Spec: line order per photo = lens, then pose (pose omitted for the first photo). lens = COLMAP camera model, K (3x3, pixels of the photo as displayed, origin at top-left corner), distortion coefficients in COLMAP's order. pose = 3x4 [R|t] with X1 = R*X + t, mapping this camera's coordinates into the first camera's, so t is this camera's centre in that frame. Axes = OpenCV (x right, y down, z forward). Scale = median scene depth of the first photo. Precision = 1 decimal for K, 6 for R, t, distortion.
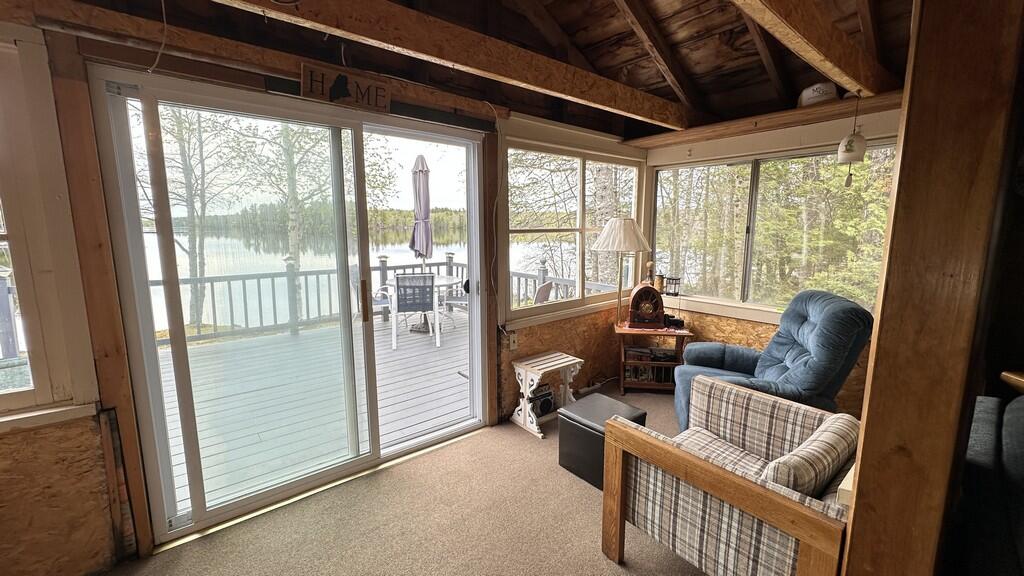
lens RADIAL K [[405.5, 0, 513.2], [0, 405.5, 285.9], [0, 0, 1]] dist [-0.002292, 0.000669]
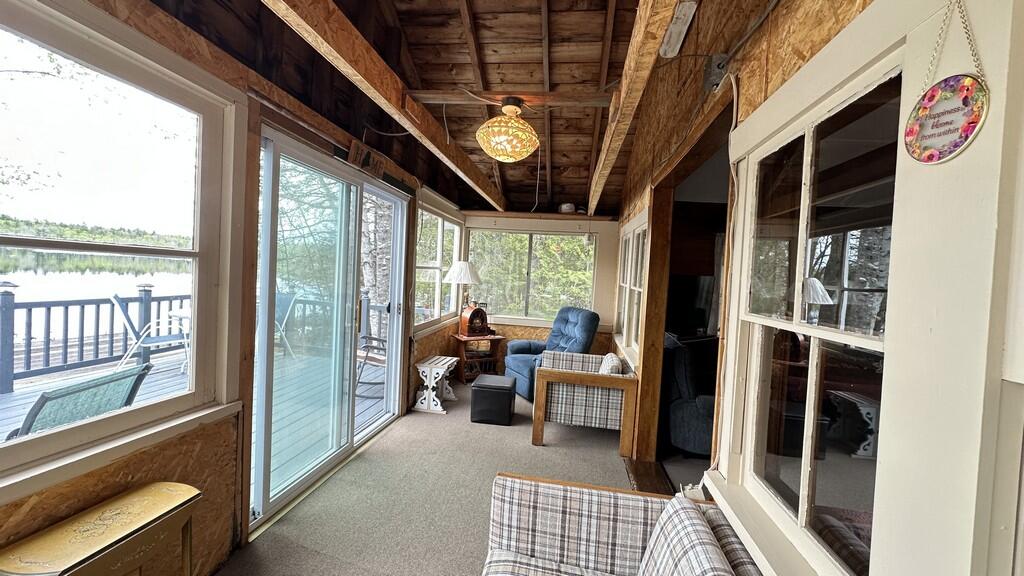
lens RADIAL K [[405.5, 0, 513.2], [0, 405.5, 285.9], [0, 0, 1]] dist [-0.002292, 0.000669]
pose [[0.736180, 0.022413, 0.676415, -0.700004], [0.040035, 0.996259, -0.076583, 0.047187], [-0.675601, 0.083459, 0.732528, -0.224368]]
